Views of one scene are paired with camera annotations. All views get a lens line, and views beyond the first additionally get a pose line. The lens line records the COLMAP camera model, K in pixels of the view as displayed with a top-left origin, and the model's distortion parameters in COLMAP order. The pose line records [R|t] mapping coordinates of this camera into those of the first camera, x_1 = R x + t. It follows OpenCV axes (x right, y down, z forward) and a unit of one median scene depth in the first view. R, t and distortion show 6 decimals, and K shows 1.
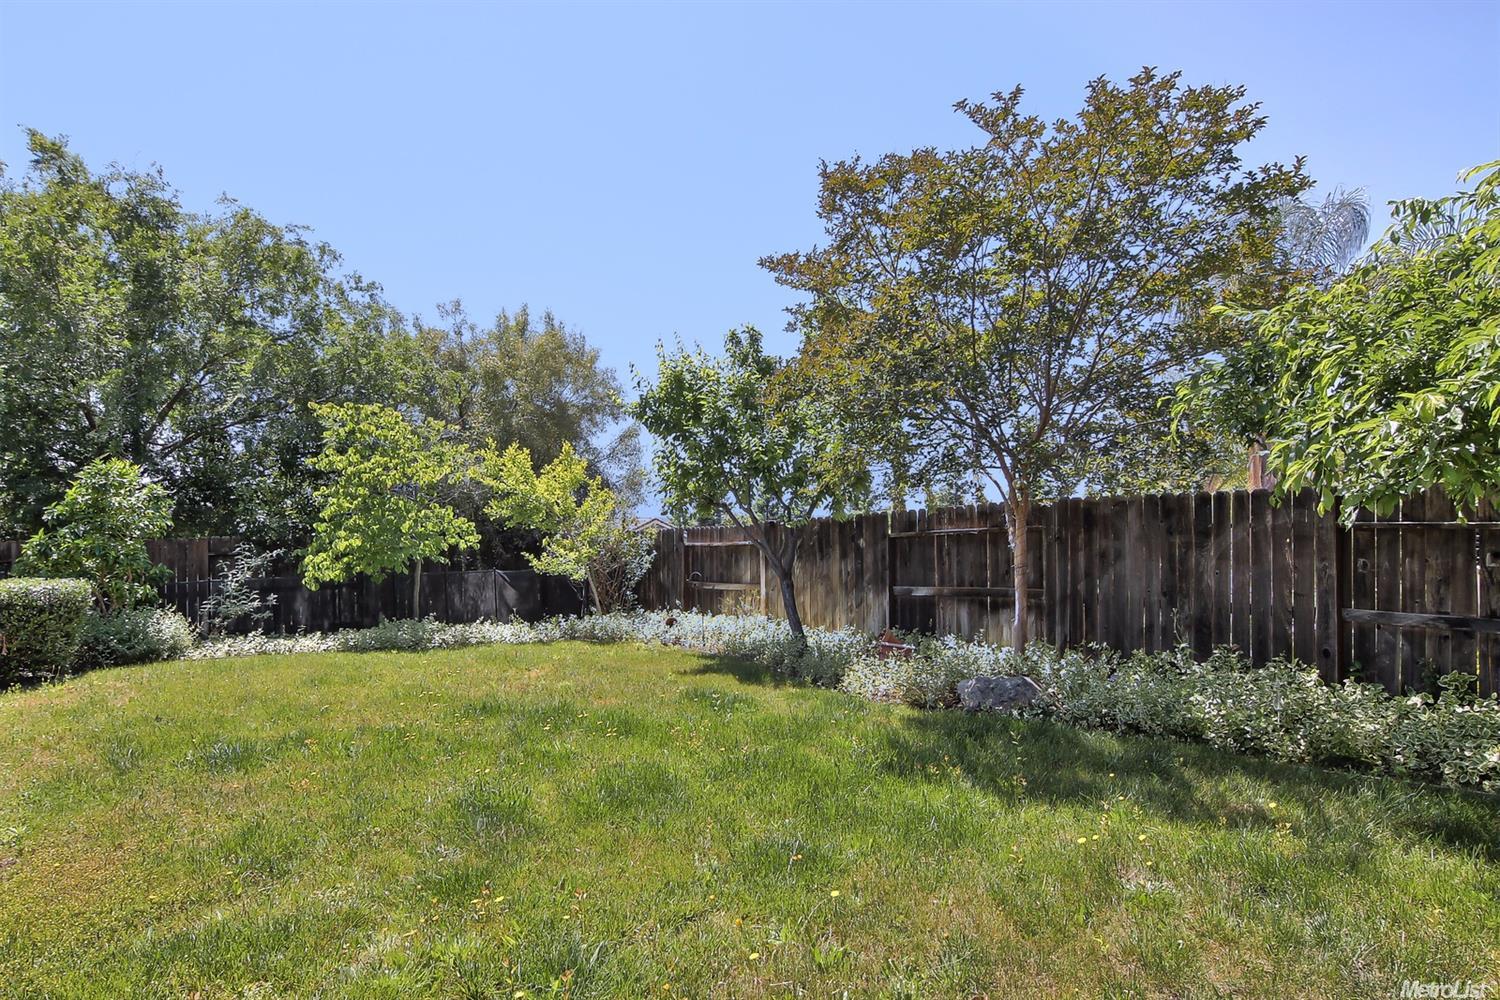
lens RADIAL K [[865.0, 0, 747.0], [0, 865.0, 502.9], [0, 0, 1]] dist [-0.017554, -0.000743]
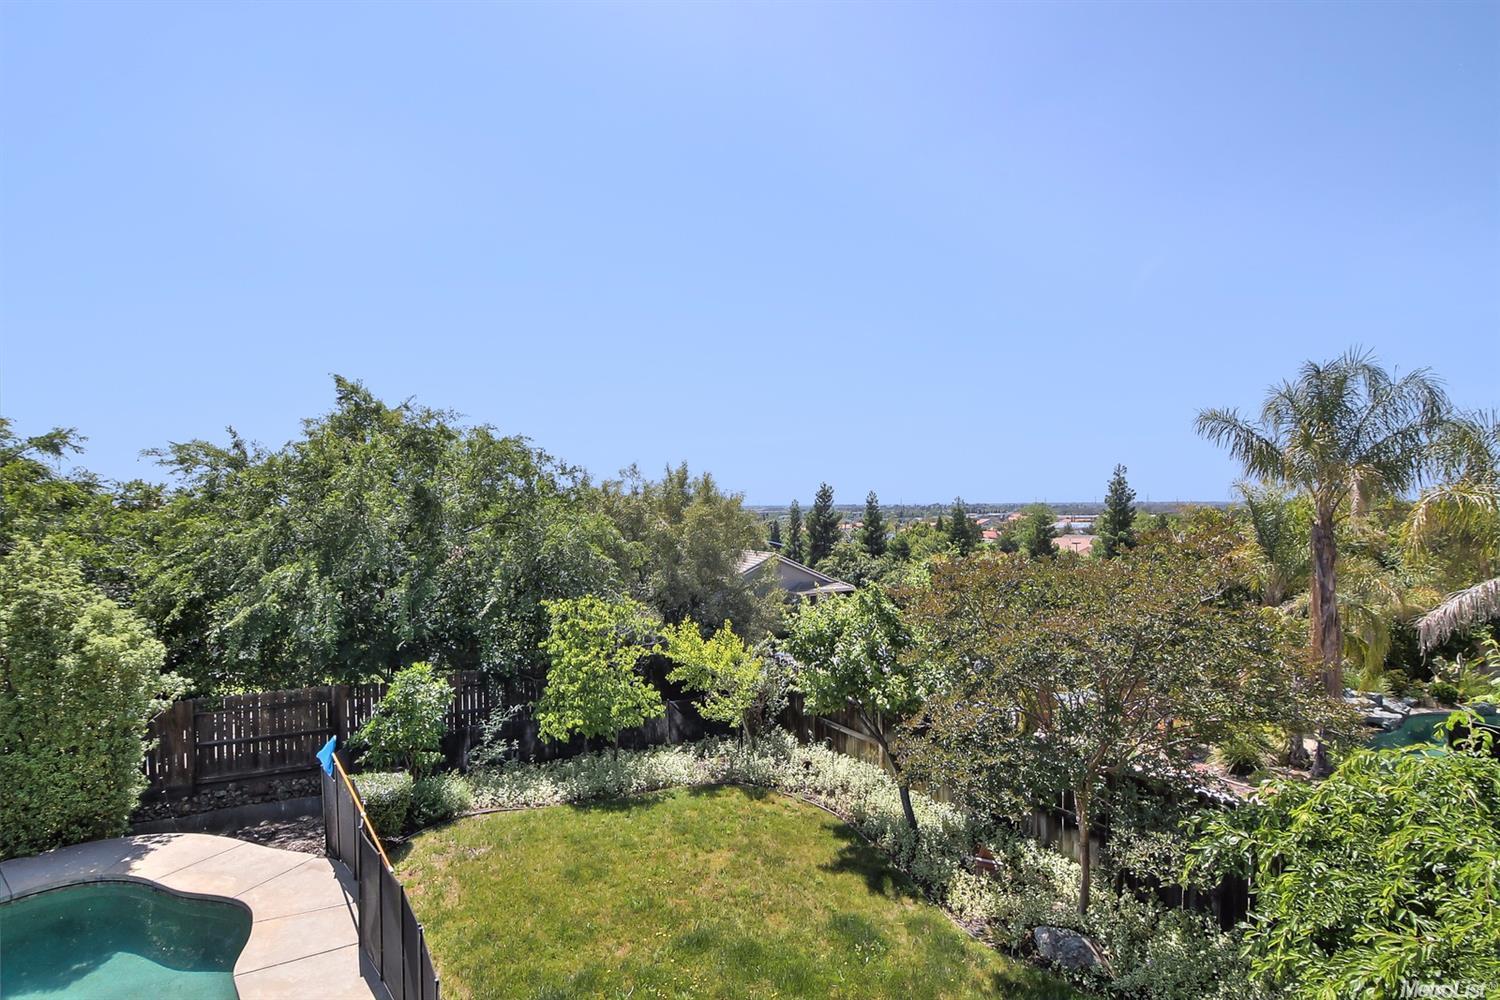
lens RADIAL K [[764.6, 0, 744.1], [0, 764.6, 513.2], [0, 0, 1]] dist [-0.003491, -0.008306]
pose [[0.990179, 0.006487, -0.139658, -0.024646], [-0.003674, 0.999785, 0.020389, -0.263311], [0.139760, -0.019675, 0.989990, -0.131720]]
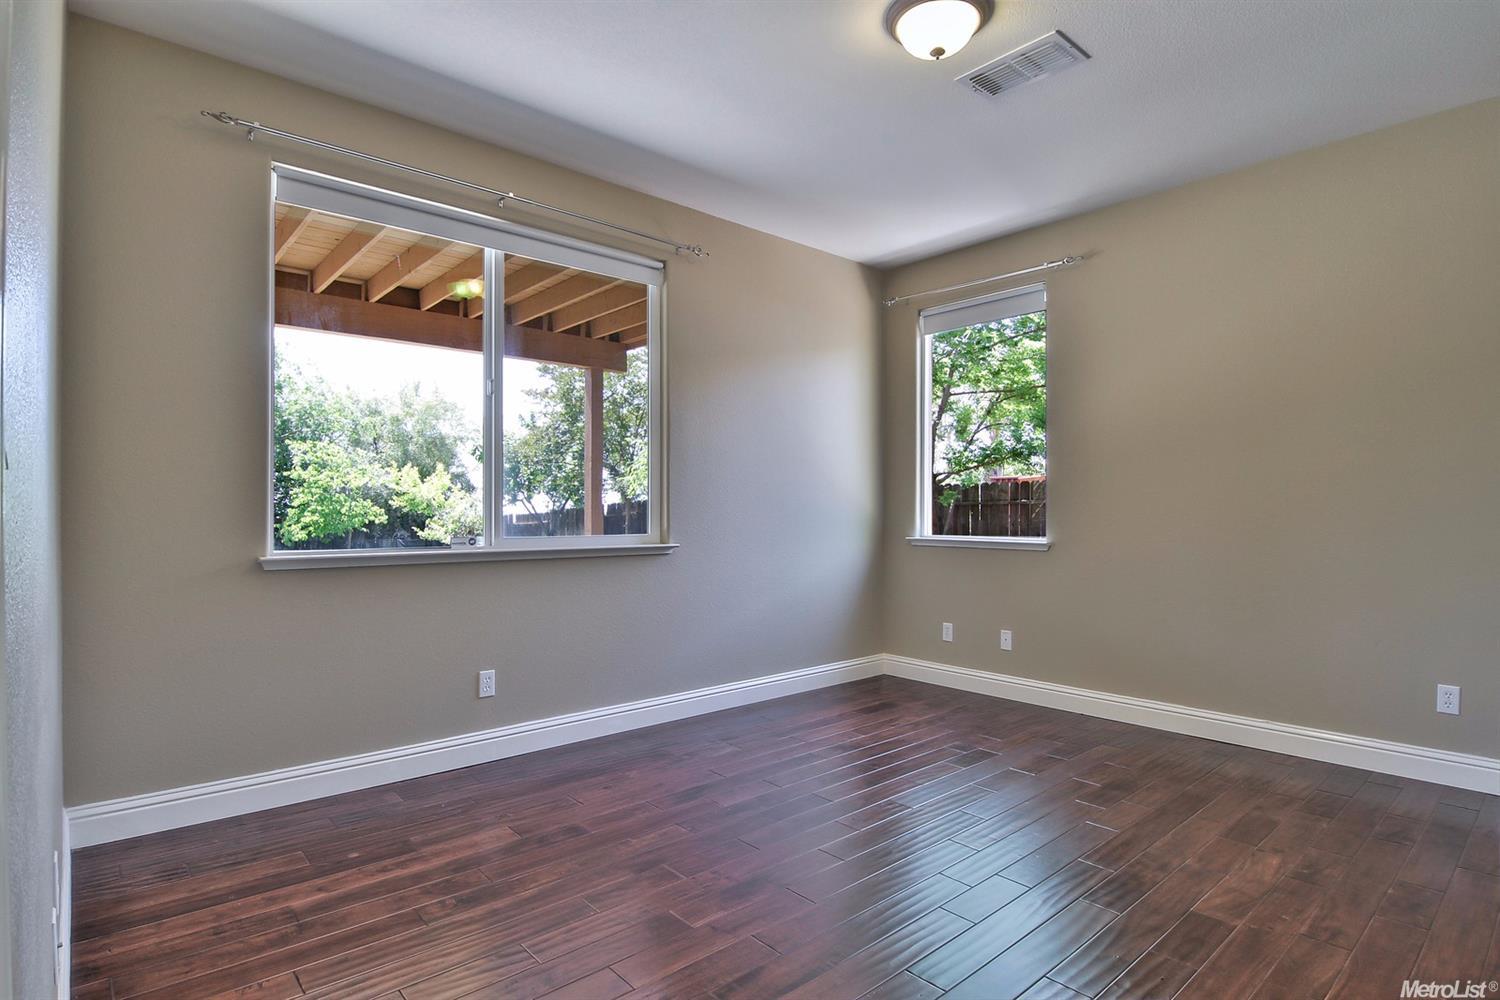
lens RADIAL K [[764.6, 0, 746.4], [0, 764.6, 500.1], [0, 0, 1]] dist [-0.003491, -0.008306]
pose [[0.990075, 0.008407, 0.140287, 0.193983], [-0.007639, 0.999953, -0.006011, 0.007768], [-0.140331, 0.004880, 0.990093, -0.632833]]
